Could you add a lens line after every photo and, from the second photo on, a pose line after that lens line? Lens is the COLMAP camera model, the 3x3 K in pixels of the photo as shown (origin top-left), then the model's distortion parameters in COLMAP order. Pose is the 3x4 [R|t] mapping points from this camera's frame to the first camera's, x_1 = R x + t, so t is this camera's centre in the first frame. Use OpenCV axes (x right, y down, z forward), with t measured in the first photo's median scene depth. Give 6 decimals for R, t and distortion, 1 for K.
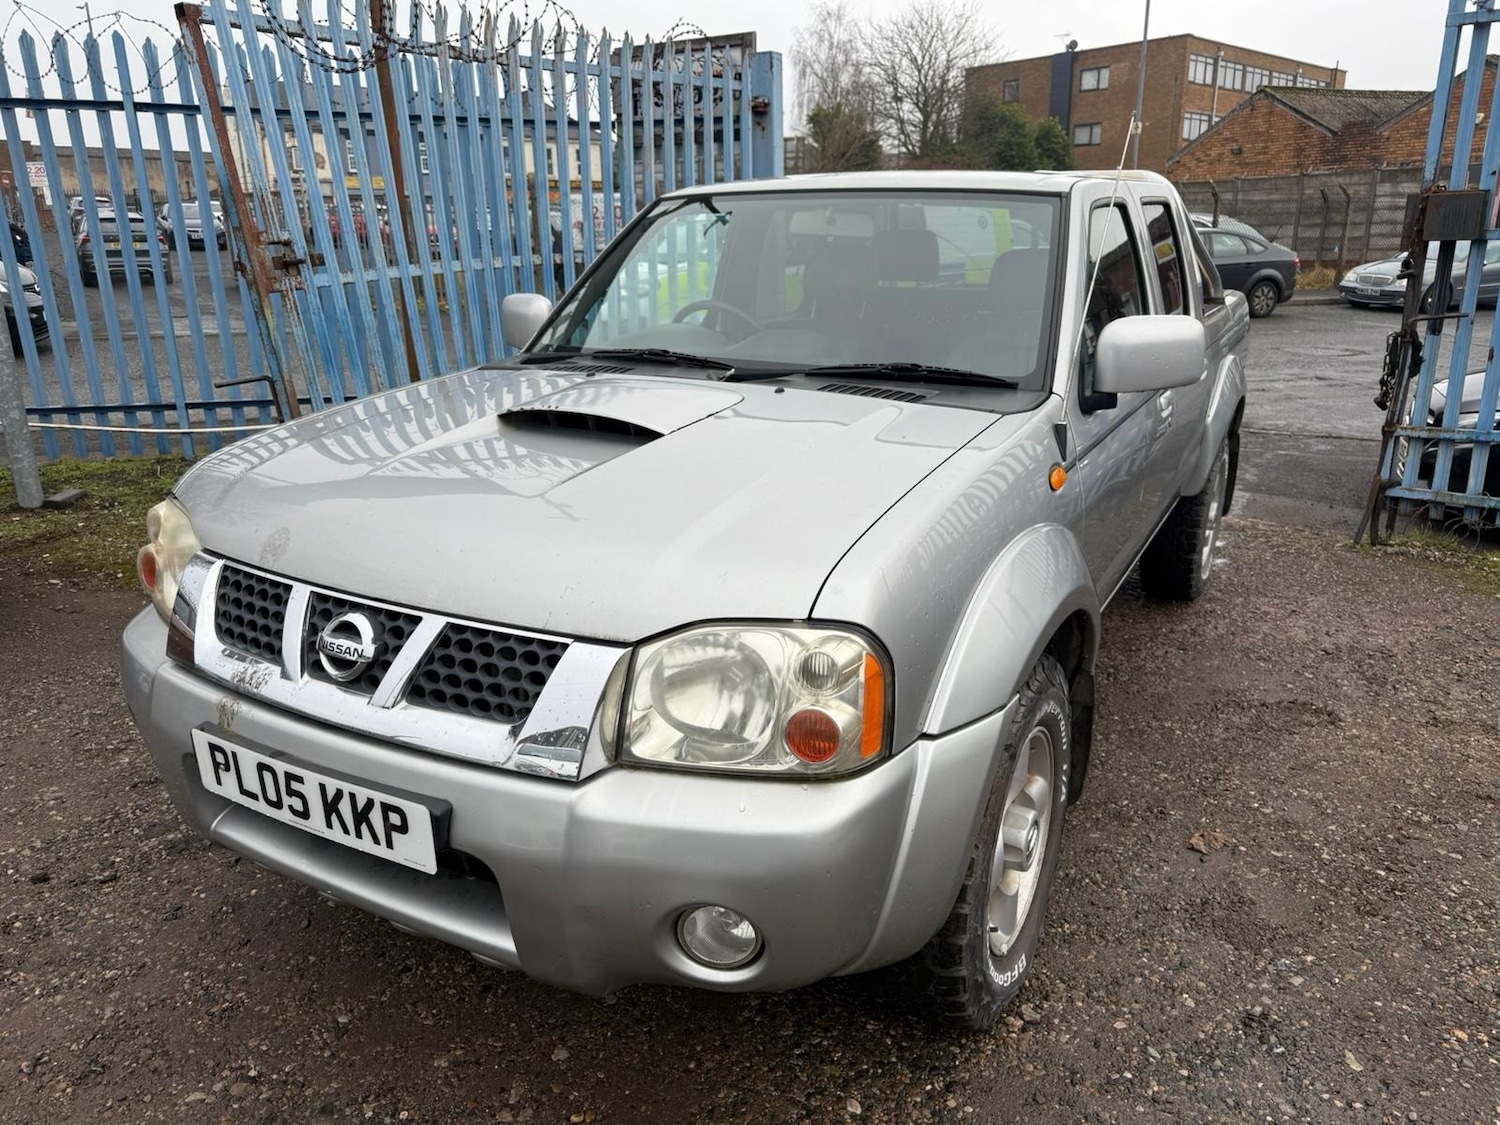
lens RADIAL K [[1023.1, 0, 744.6], [0, 1023.1, 563.1], [0, 0, 1]] dist [0.080417, -0.099107]
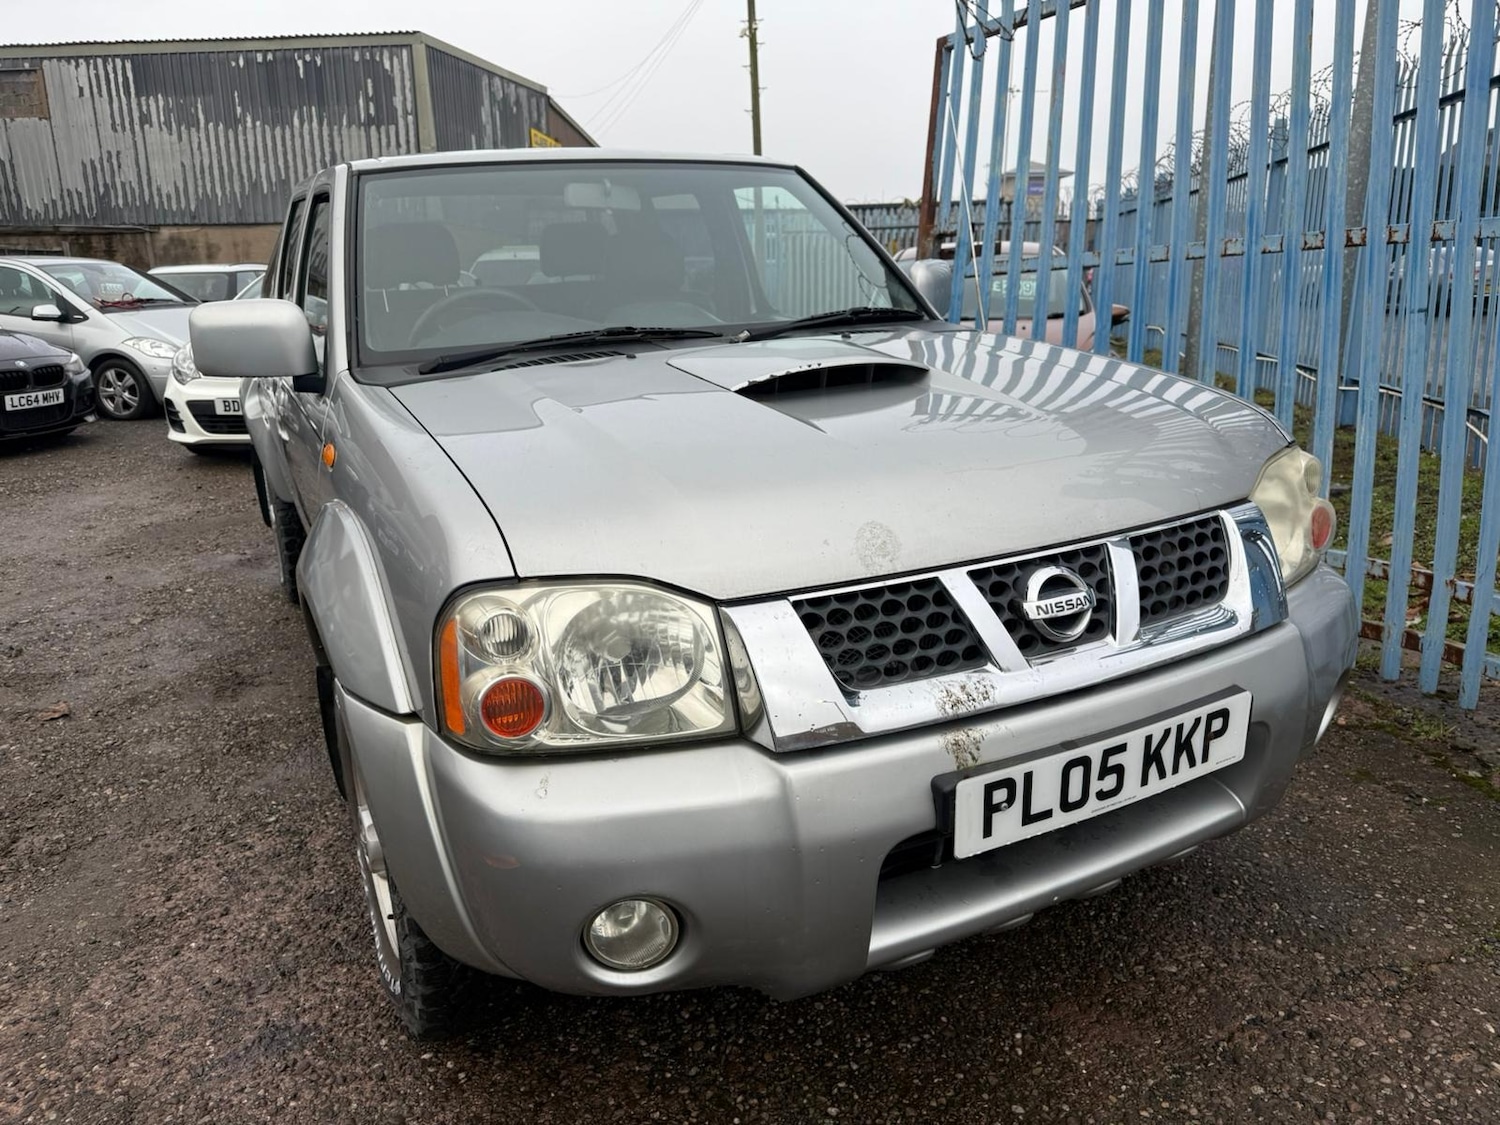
lens RADIAL K [[1023.1, 0, 744.6], [0, 1023.1, 563.1], [0, 0, 1]] dist [0.080417, -0.099107]
pose [[0.566121, -0.263649, 0.781022, -1.229644], [0.293583, 0.949832, 0.107832, -0.129140], [-0.770270, 0.168248, 0.615123, 0.658436]]
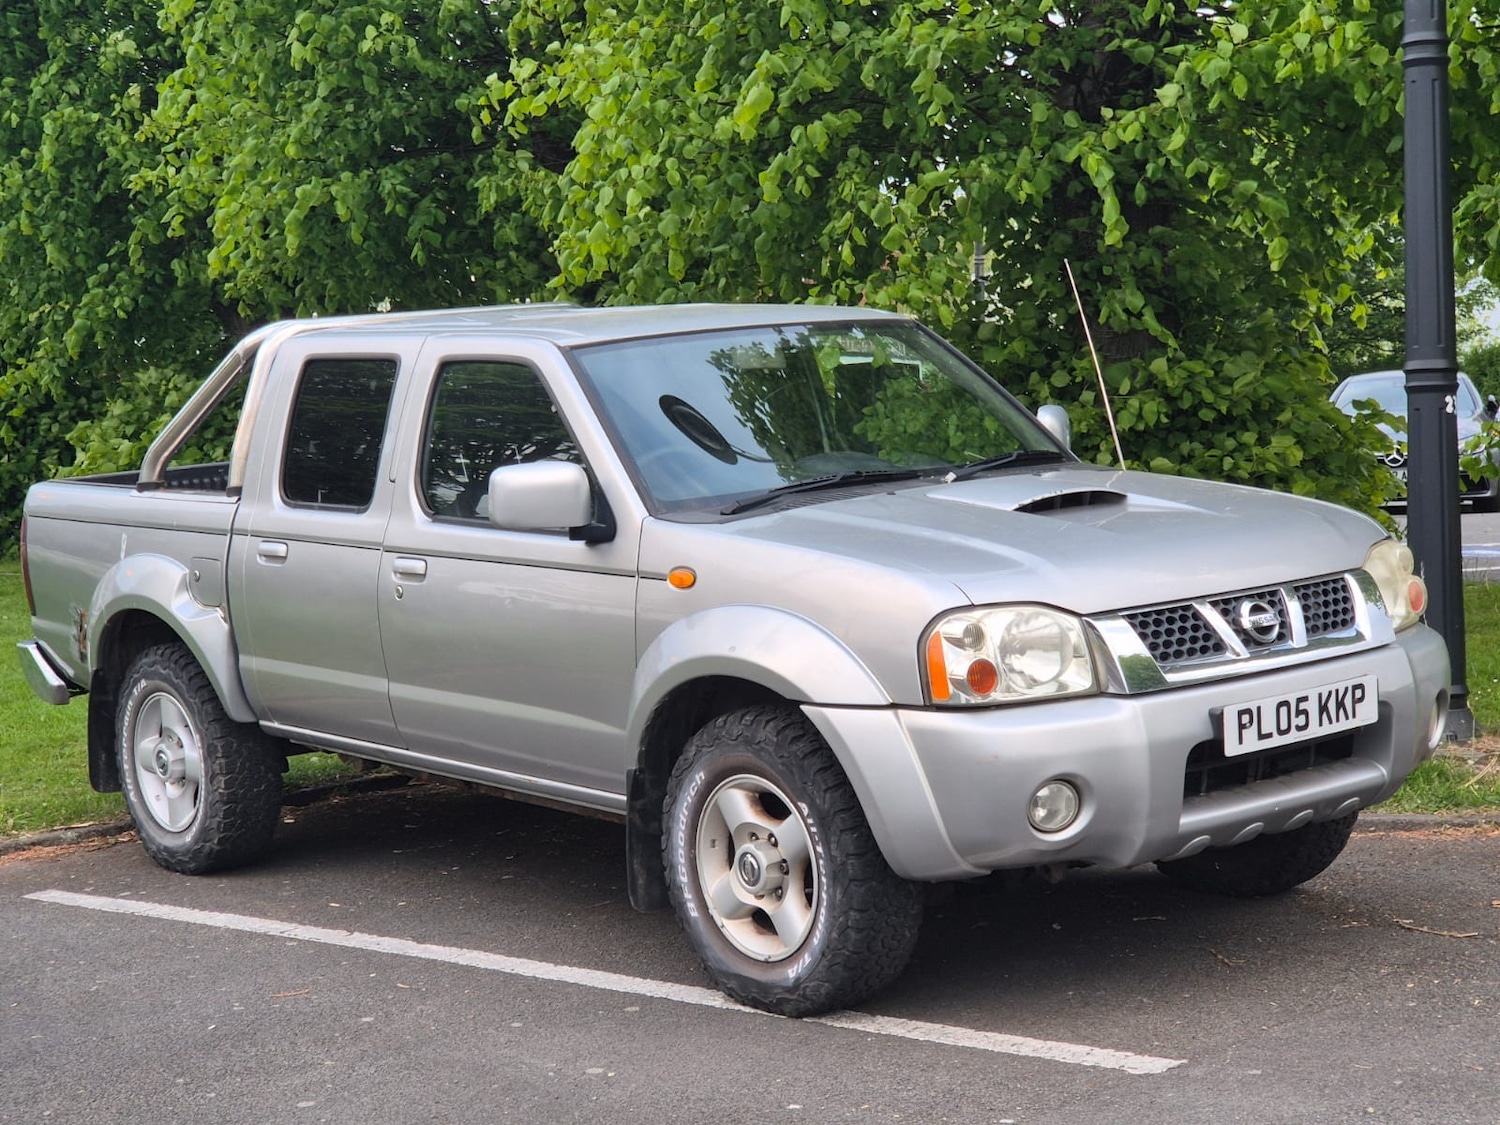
lens RADIAL K [[2930.9, 0, 730.4], [0, 2930.9, 562.0], [0, 0, 1]] dist [-0.508268, 6.704511]
pose [[0.375186, -0.112144, 0.920141, -4.453885], [0.343914, 0.938646, -0.025831, -0.149828], [-0.860790, 0.326141, 0.390735, 0.012627]]
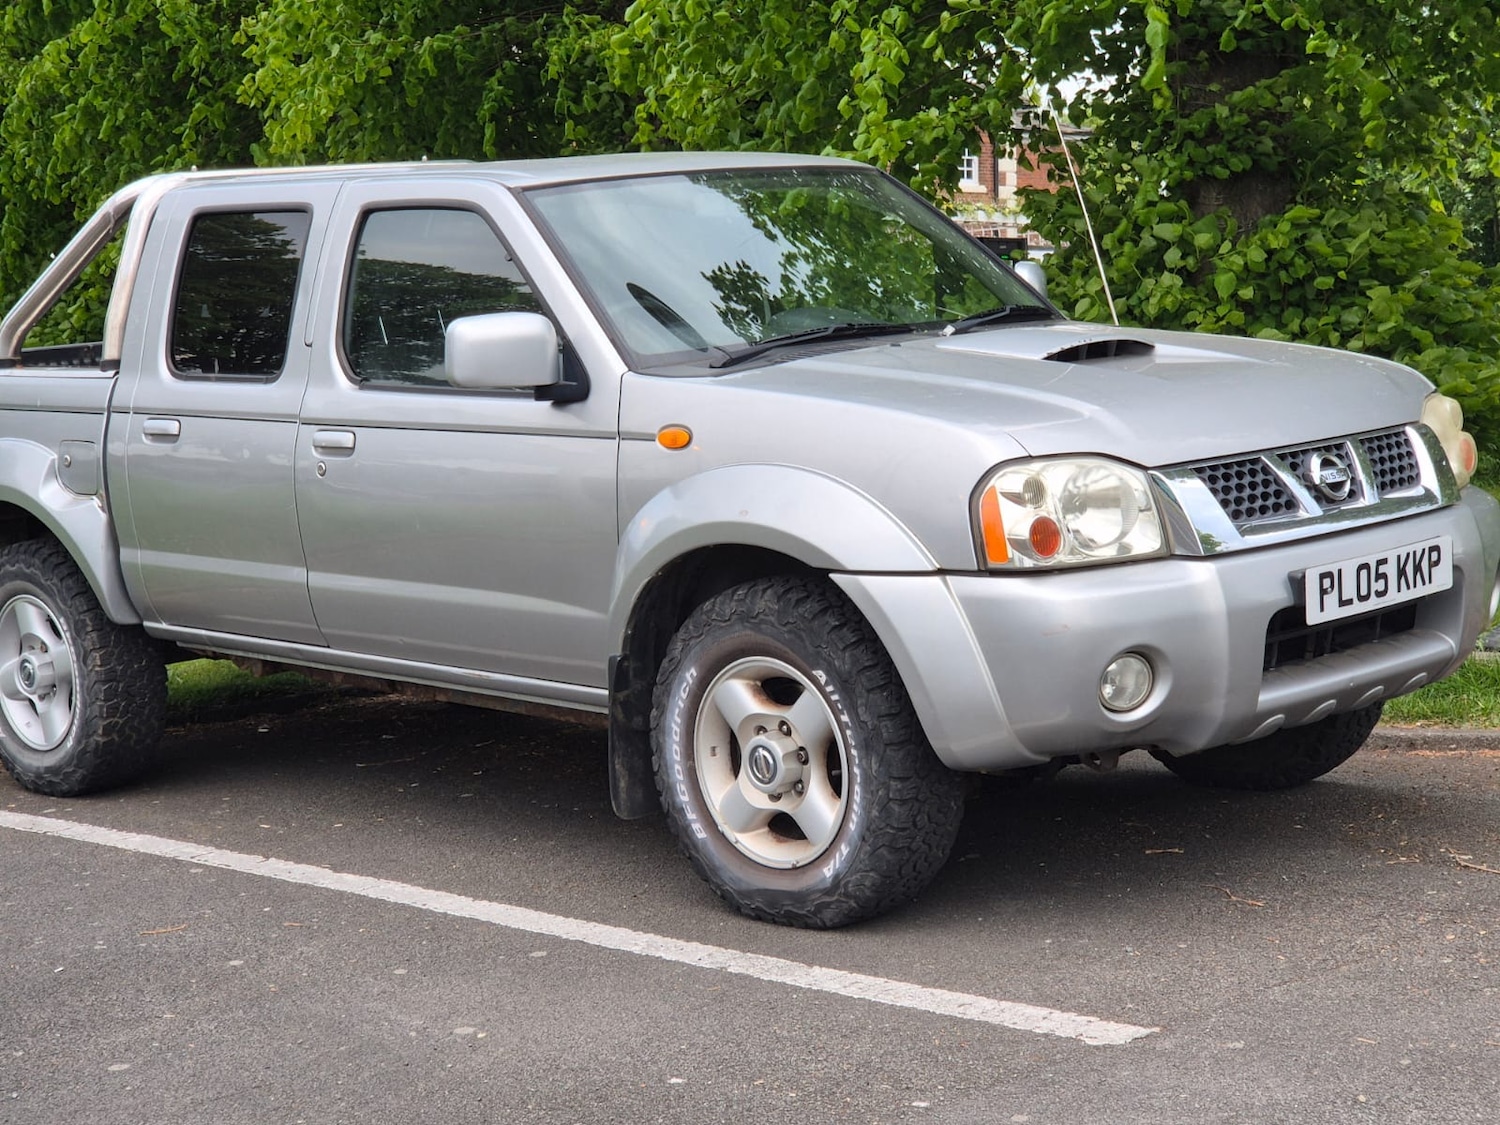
lens RADIAL K [[2930.9, 0, 730.4], [0, 2930.9, 562.0], [0, 0, 1]] dist [-0.508268, 6.704511]
pose [[0.282666, -0.133362, 0.949902, -4.140657], [0.355104, 0.934478, 0.025527, -0.183339], [-0.891067, 0.330098, 0.311503, 0.566994]]
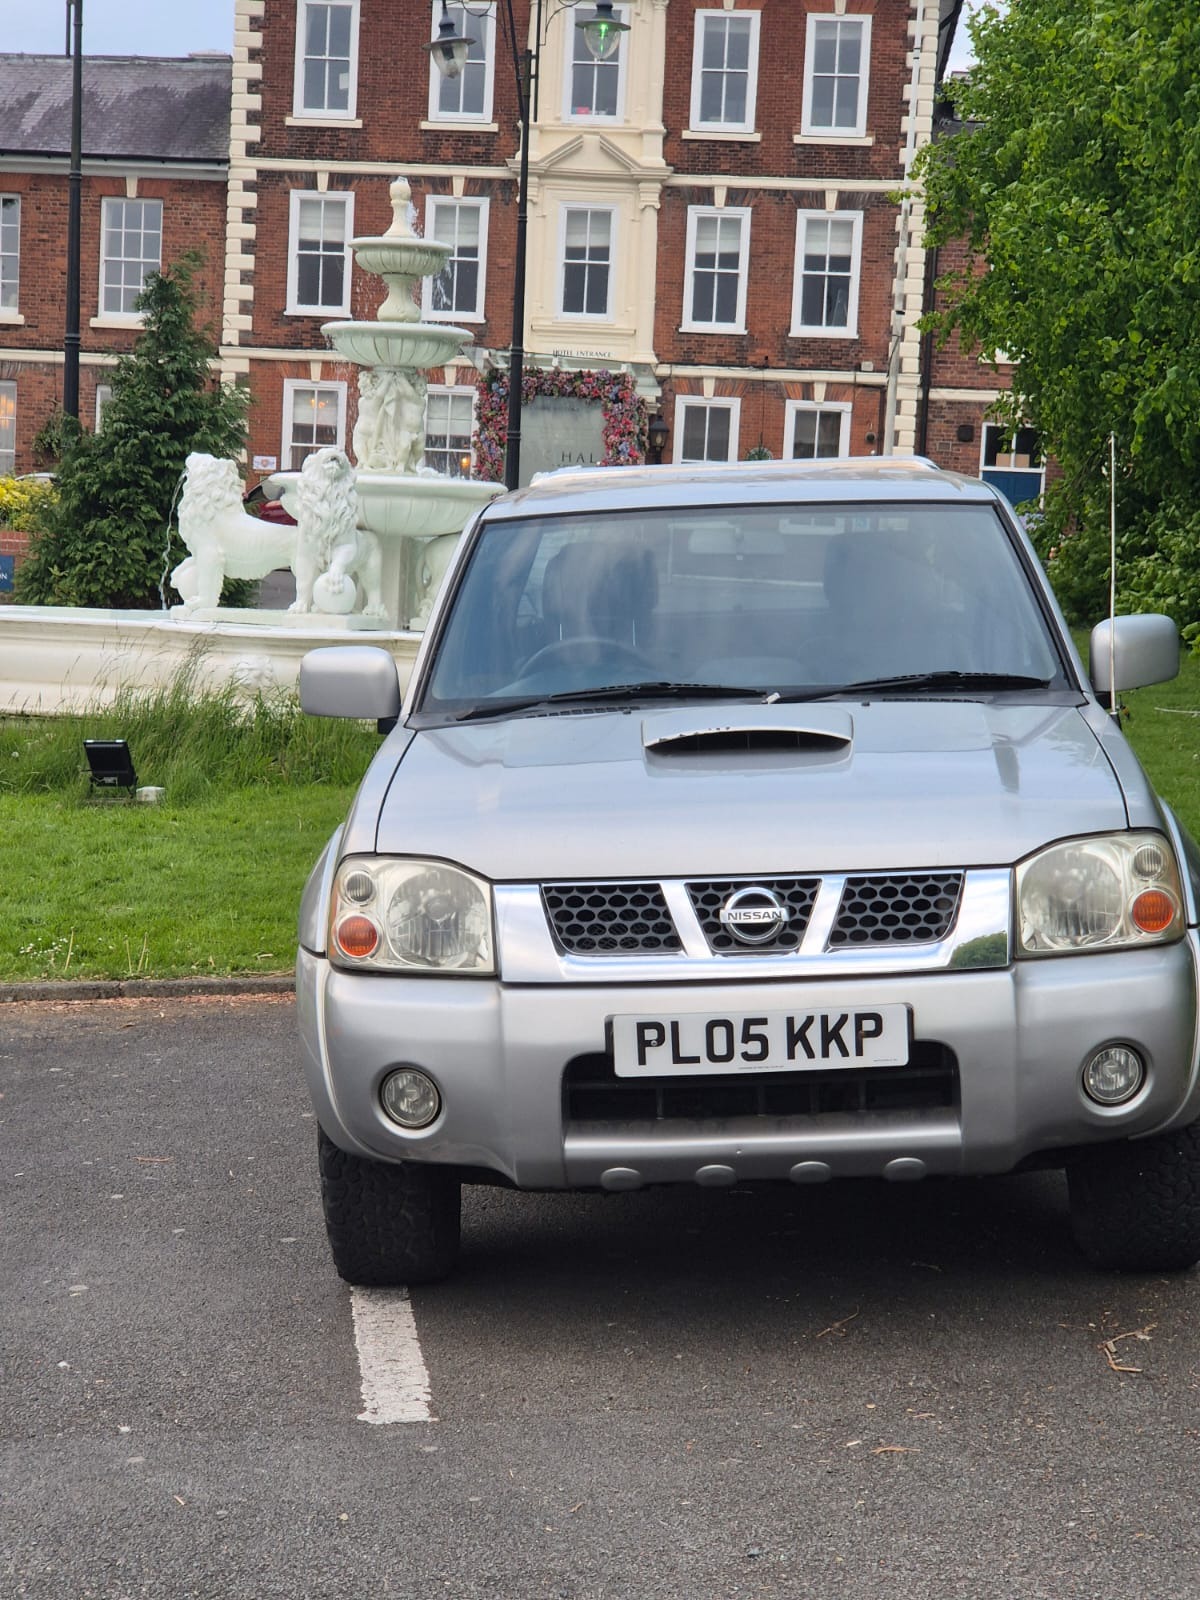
lens RADIAL K [[3126.3, 0, 600.0], [0, 3126.3, 800.0], [0, 0, 1]] dist [-0.508268, 6.704511]
pose [[0.892170, -0.086816, 0.443279, -2.086625], [0.176025, 0.970597, -0.164186, 0.499942], [-0.415991, 0.224510, 0.881219, -2.048083]]
